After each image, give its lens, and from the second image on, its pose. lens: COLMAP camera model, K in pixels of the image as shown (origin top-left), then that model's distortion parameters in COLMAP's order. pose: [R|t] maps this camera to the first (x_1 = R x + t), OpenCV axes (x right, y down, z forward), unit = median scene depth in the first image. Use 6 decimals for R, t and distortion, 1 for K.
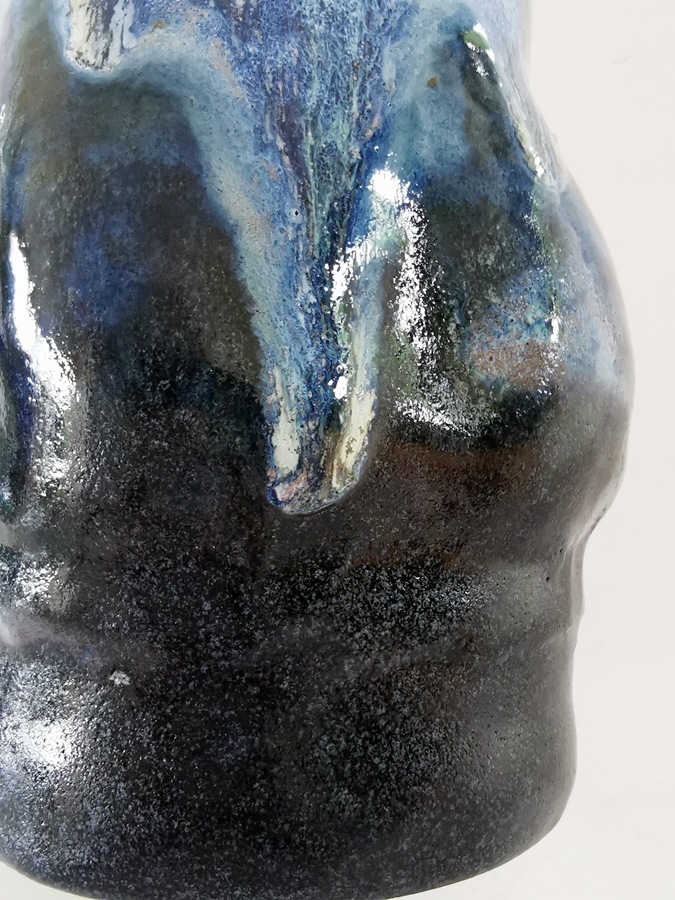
lens RADIAL K [[758.2, 0, 337.5], [0, 758.2, 450.0], [0, 0, 1]] dist [0.134060, -0.289979]
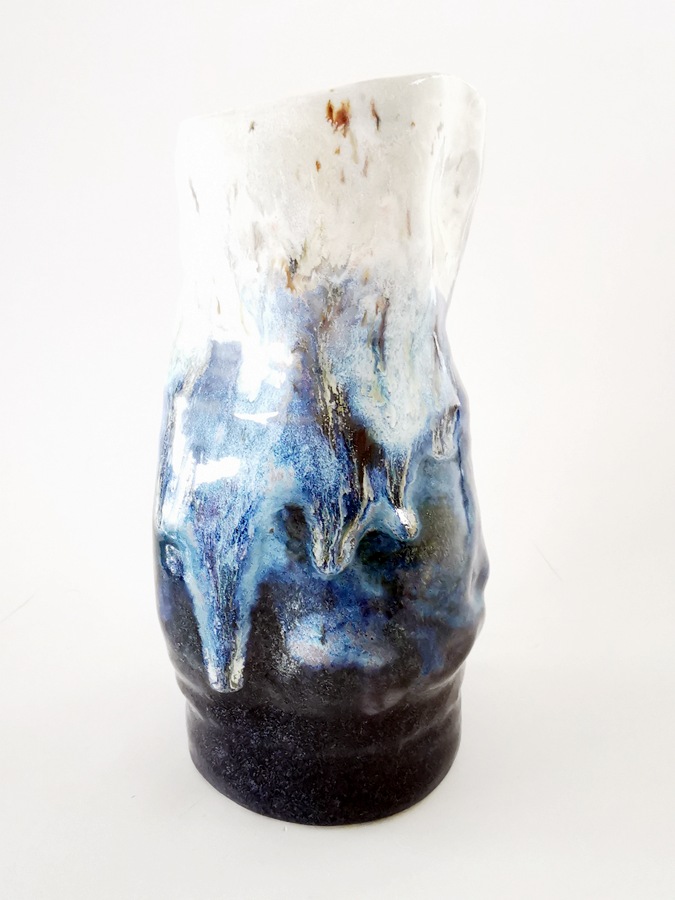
lens RADIAL K [[758.2, 0, 337.5], [0, 758.2, 450.0], [0, 0, 1]] dist [0.134060, -0.289979]
pose [[0.753671, 0.144195, -0.641239, 1.838449], [0.068152, 0.953233, 0.294454, -1.482740], [0.653709, -0.265623, 0.708596, -0.444355]]
